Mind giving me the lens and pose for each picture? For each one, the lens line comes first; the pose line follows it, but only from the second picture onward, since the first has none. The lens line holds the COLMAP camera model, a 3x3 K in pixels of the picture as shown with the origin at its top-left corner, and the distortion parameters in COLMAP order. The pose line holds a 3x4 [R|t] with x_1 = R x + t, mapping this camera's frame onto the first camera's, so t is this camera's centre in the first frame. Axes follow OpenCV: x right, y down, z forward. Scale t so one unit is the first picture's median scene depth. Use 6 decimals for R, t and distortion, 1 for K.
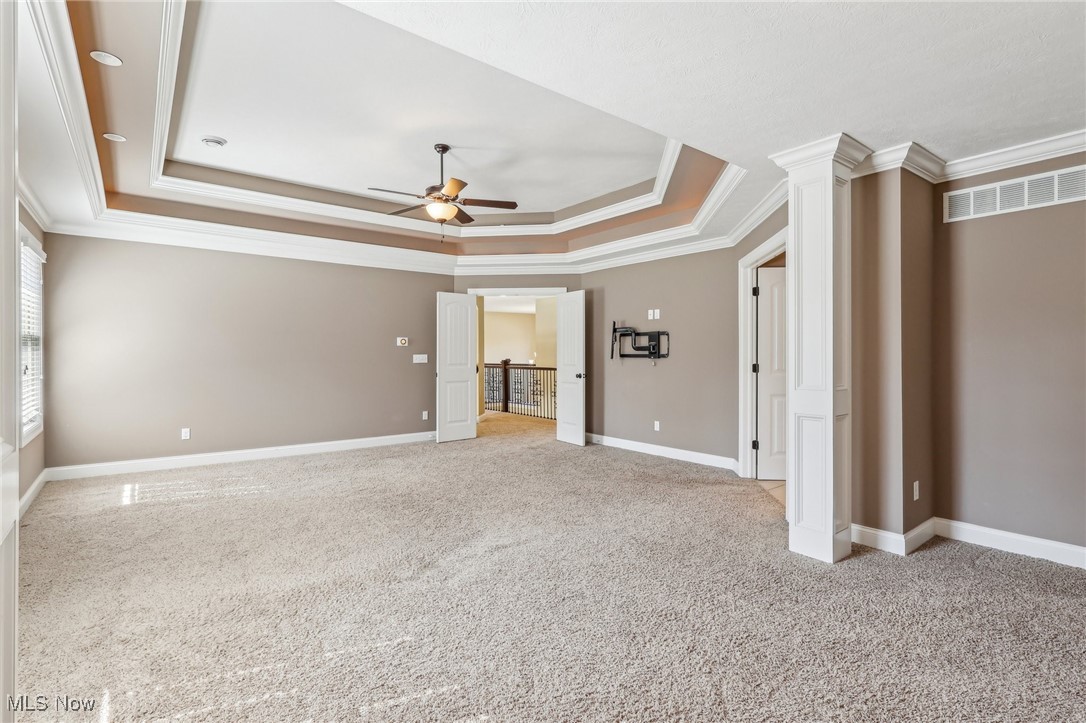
lens RADIAL K [[521.2, 0, 541.3], [0, 521.2, 363.6], [0, 0, 1]] dist [-0.001927, -0.000351]
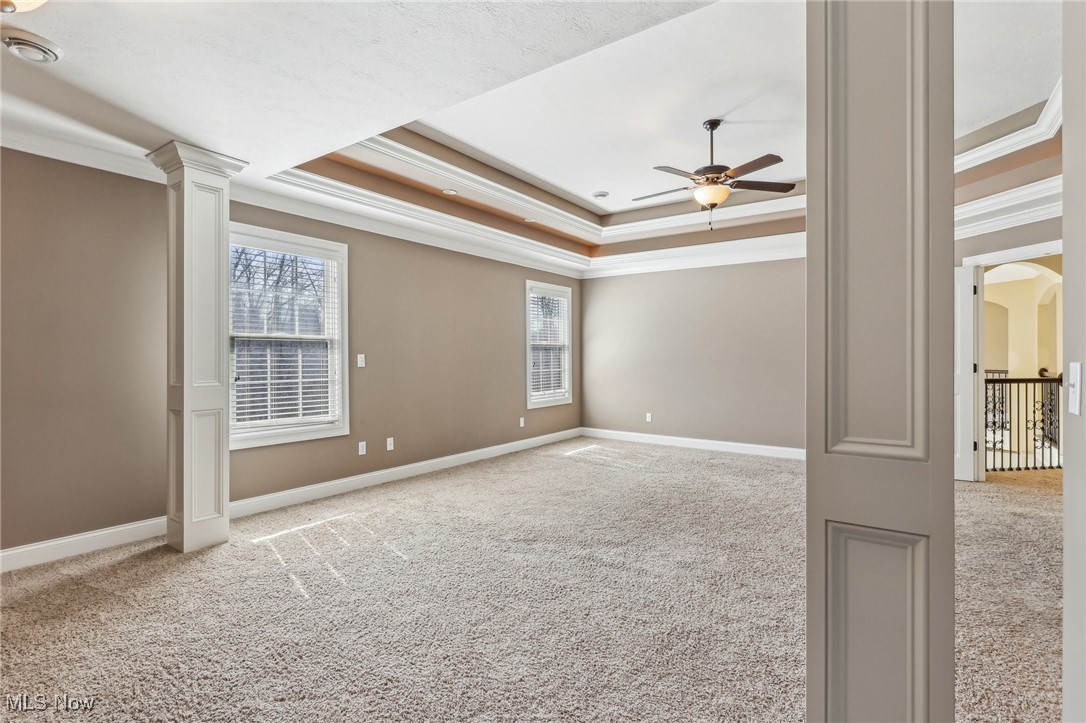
lens RADIAL K [[521.2, 0, 546.6], [0, 521.2, 357.7], [0, 0, 1]] dist [-0.001927, -0.000351]
pose [[0.279449, 0.004375, -0.960151, 0.611192], [-0.020776, 0.999783, -0.001491, -0.006445], [0.959936, 0.020364, 0.279479, 0.496836]]
